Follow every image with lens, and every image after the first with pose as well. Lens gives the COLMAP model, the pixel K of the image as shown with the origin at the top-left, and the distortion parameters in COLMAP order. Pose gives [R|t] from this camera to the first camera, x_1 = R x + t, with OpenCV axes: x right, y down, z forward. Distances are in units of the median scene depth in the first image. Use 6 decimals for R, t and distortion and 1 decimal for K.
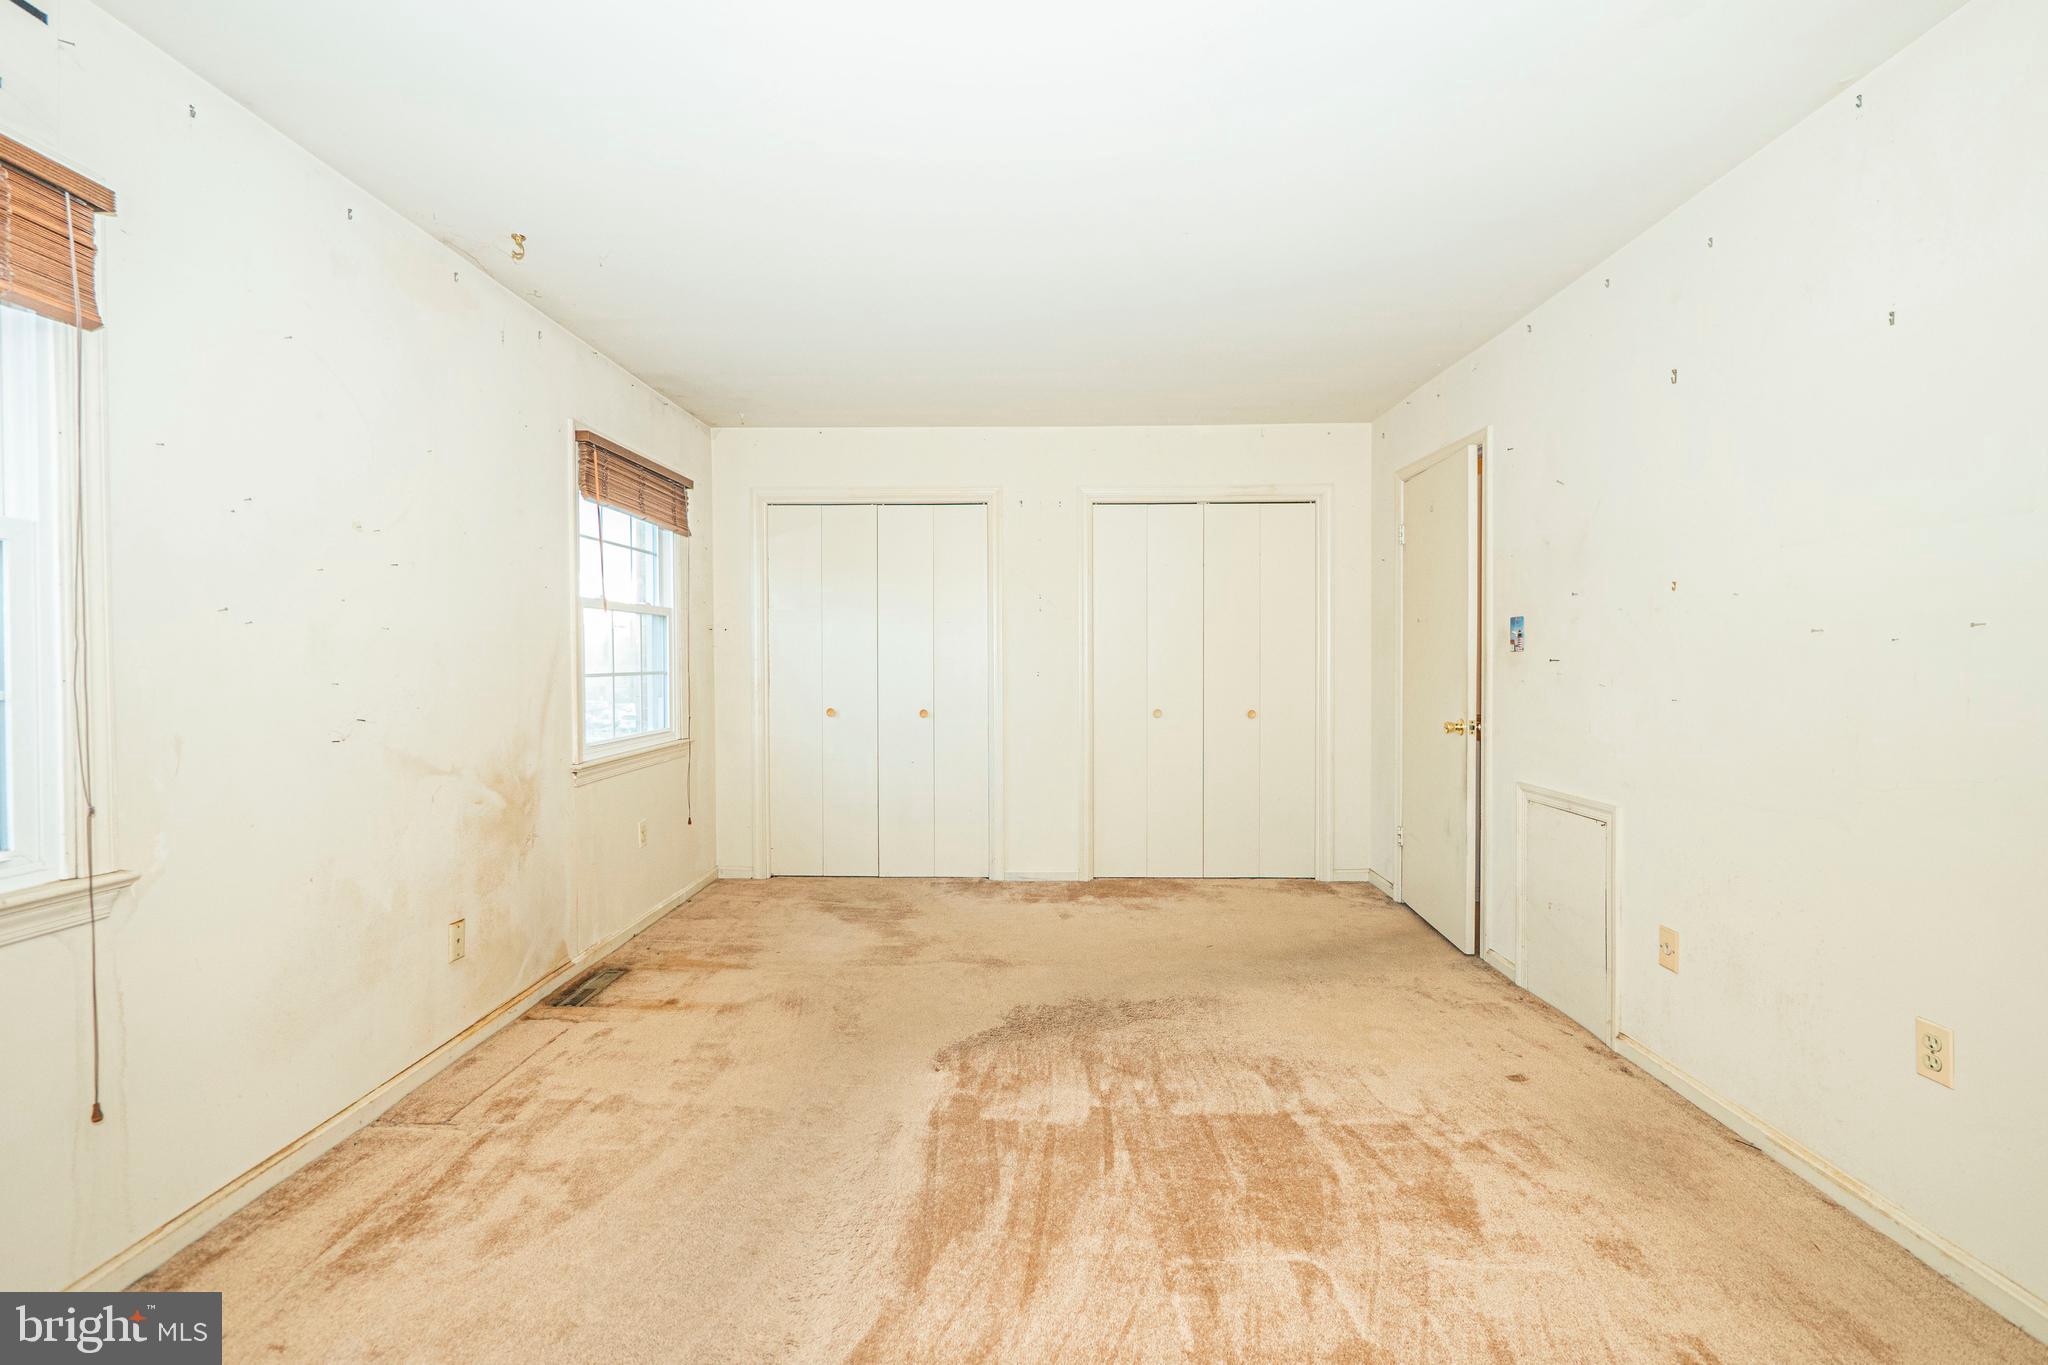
lens RADIAL K [[865.6, 0, 1022.3], [0, 865.6, 666.8], [0, 0, 1]] dist [-0.006954, 0.001061]
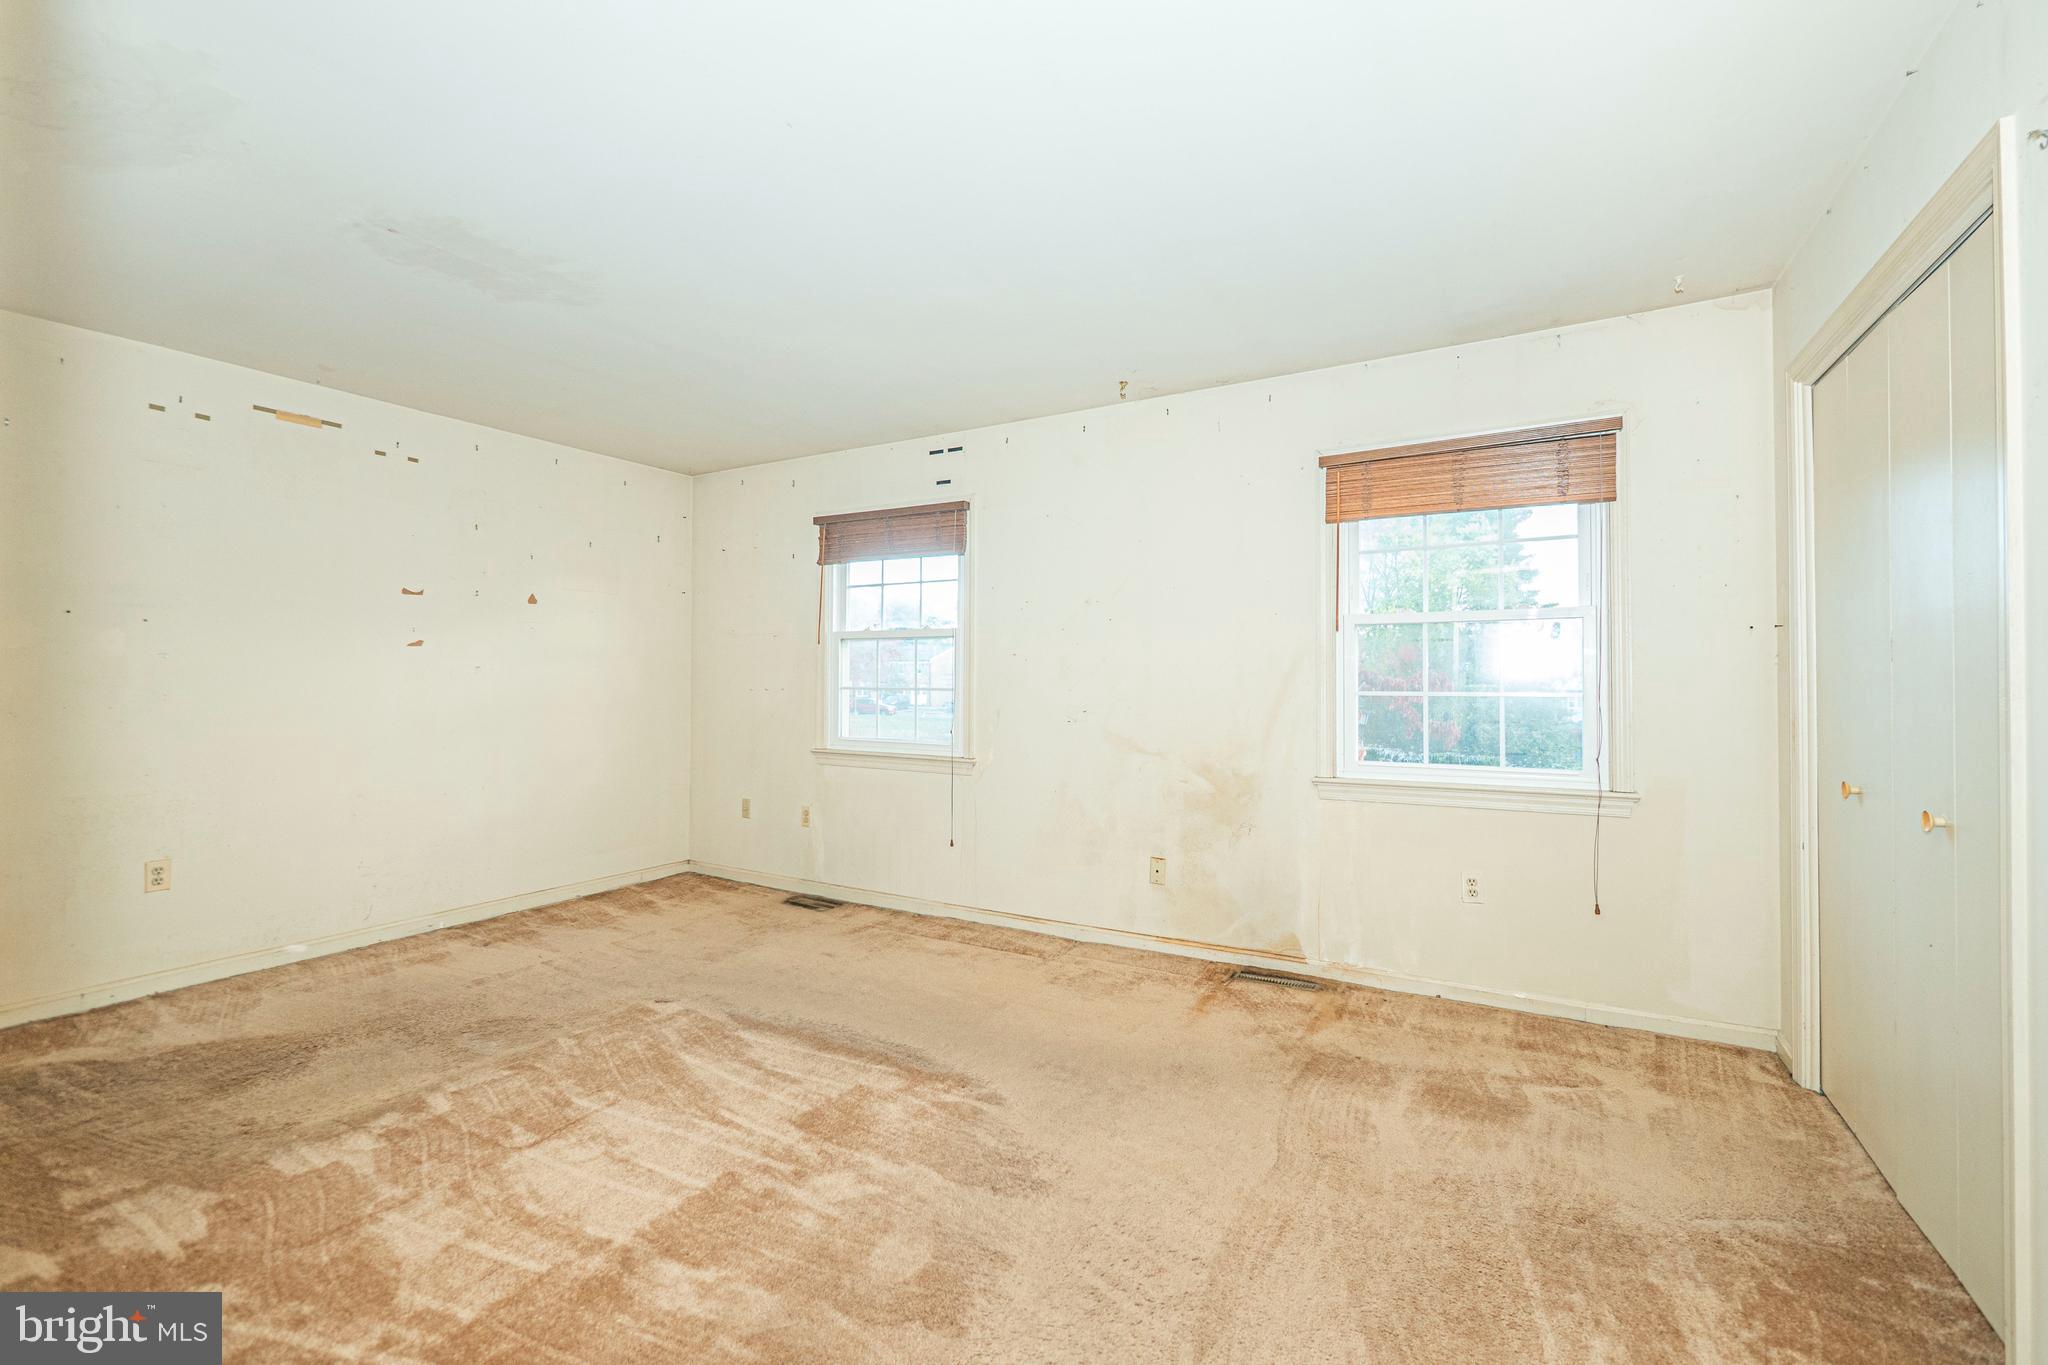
lens RADIAL K [[865.6, 0, 1024.8], [0, 865.6, 680.7], [0, 0, 1]] dist [-0.006954, 0.001061]
pose [[-0.477143, 0.005557, -0.878808, 0.691637], [-0.007383, 0.999919, 0.010331, -0.015246], [0.878794, 0.011417, -0.477064, 1.418991]]
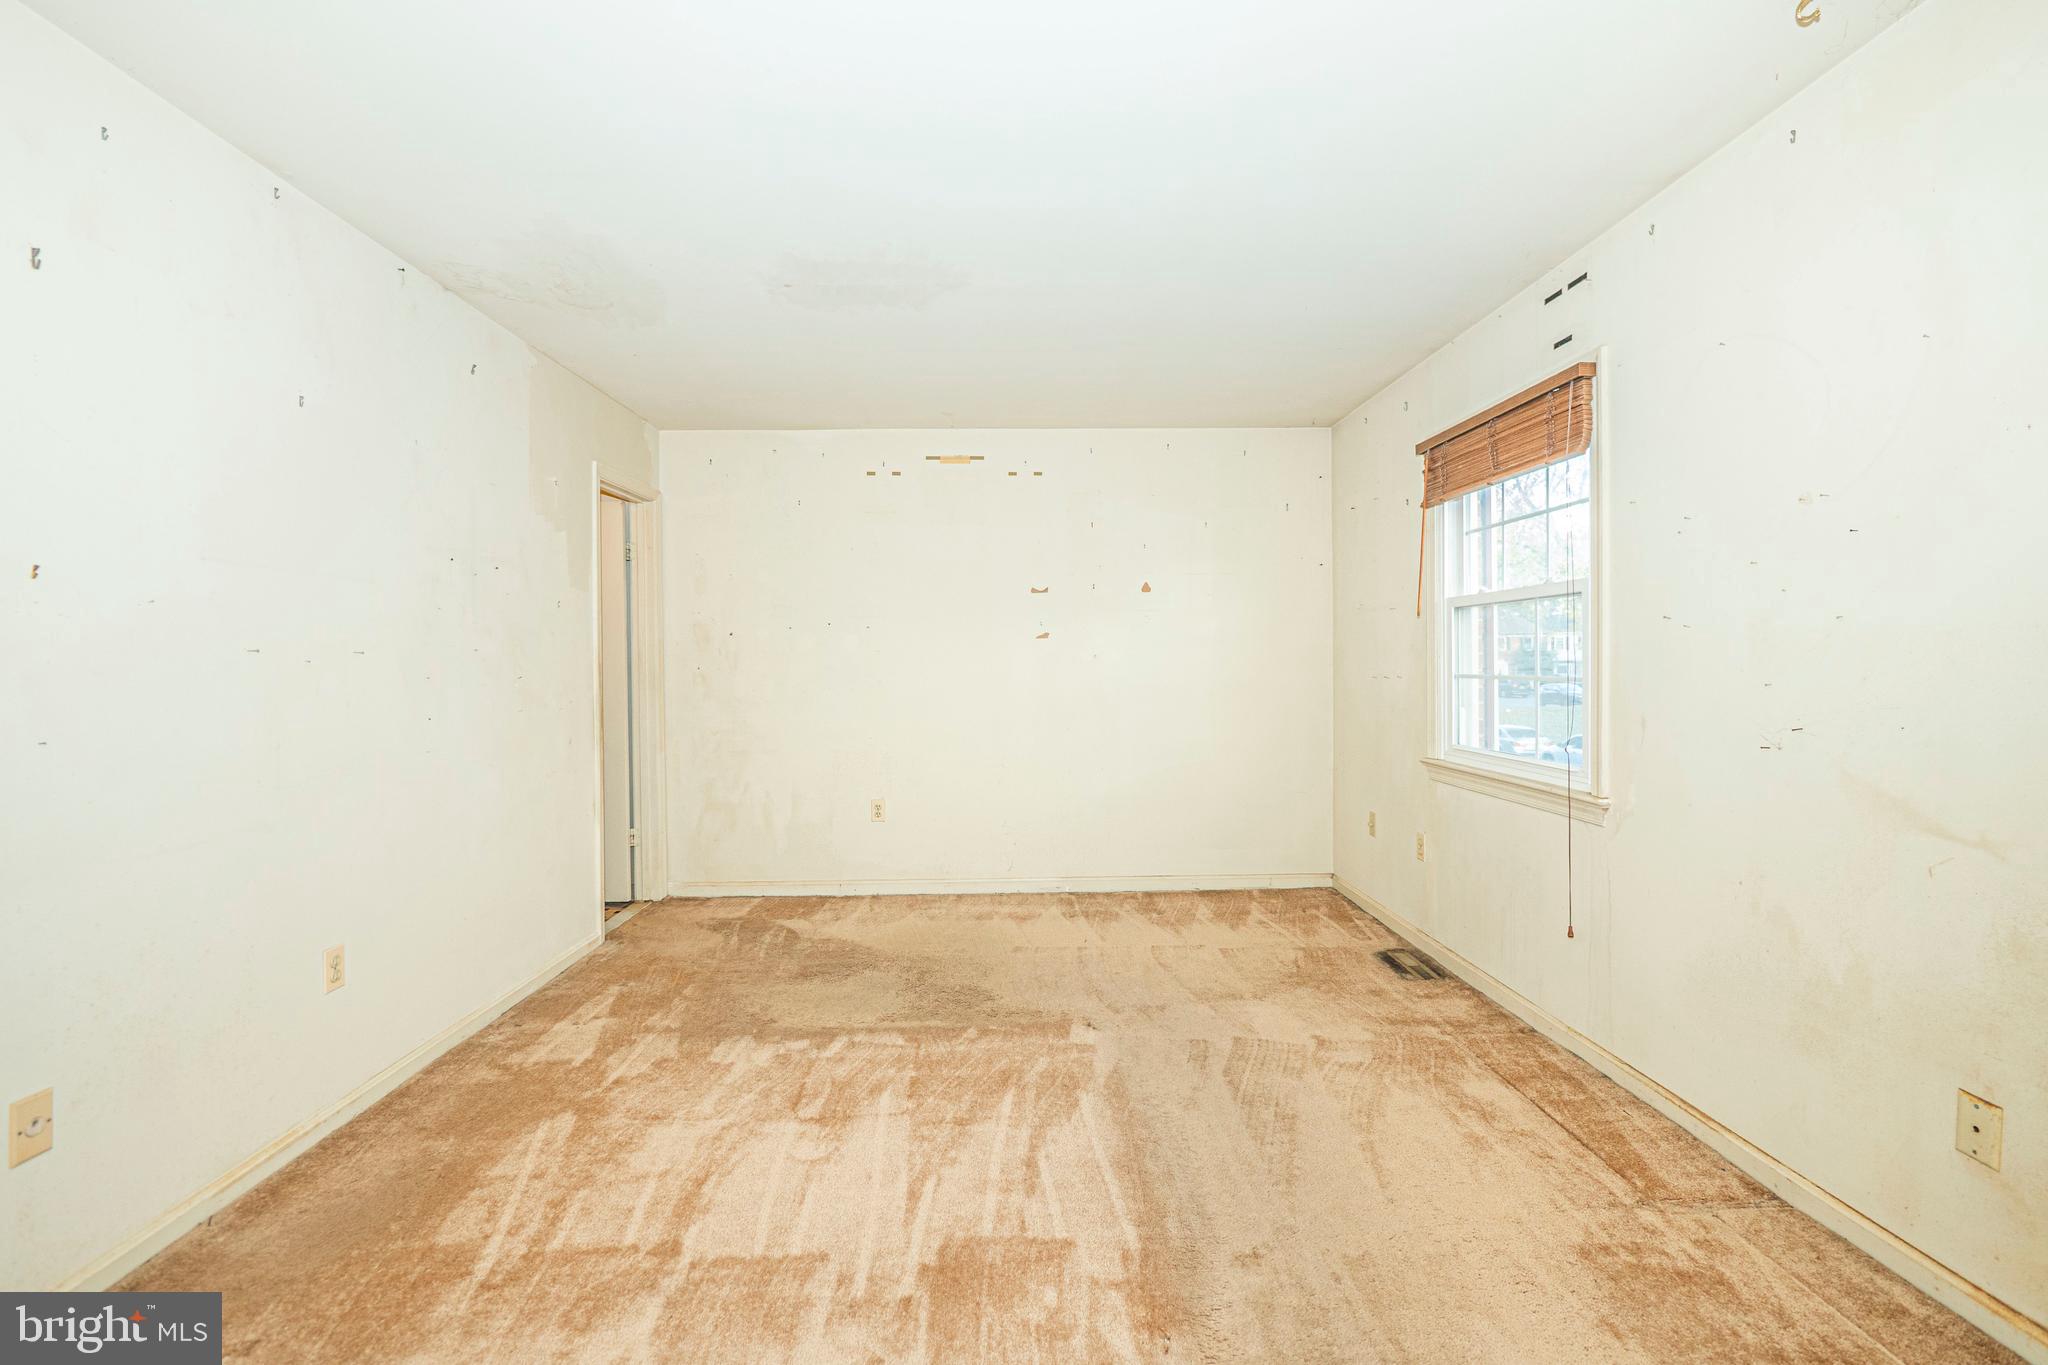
lens RADIAL K [[865.6, 0, 1029.7], [0, 865.6, 681.4], [0, 0, 1]] dist [-0.006954, 0.001061]
pose [[-0.998616, 0.013950, -0.050717, 0.021896], [0.012574, 0.999547, 0.027354, -0.014349], [0.051075, 0.026678, -0.998338, 1.469933]]
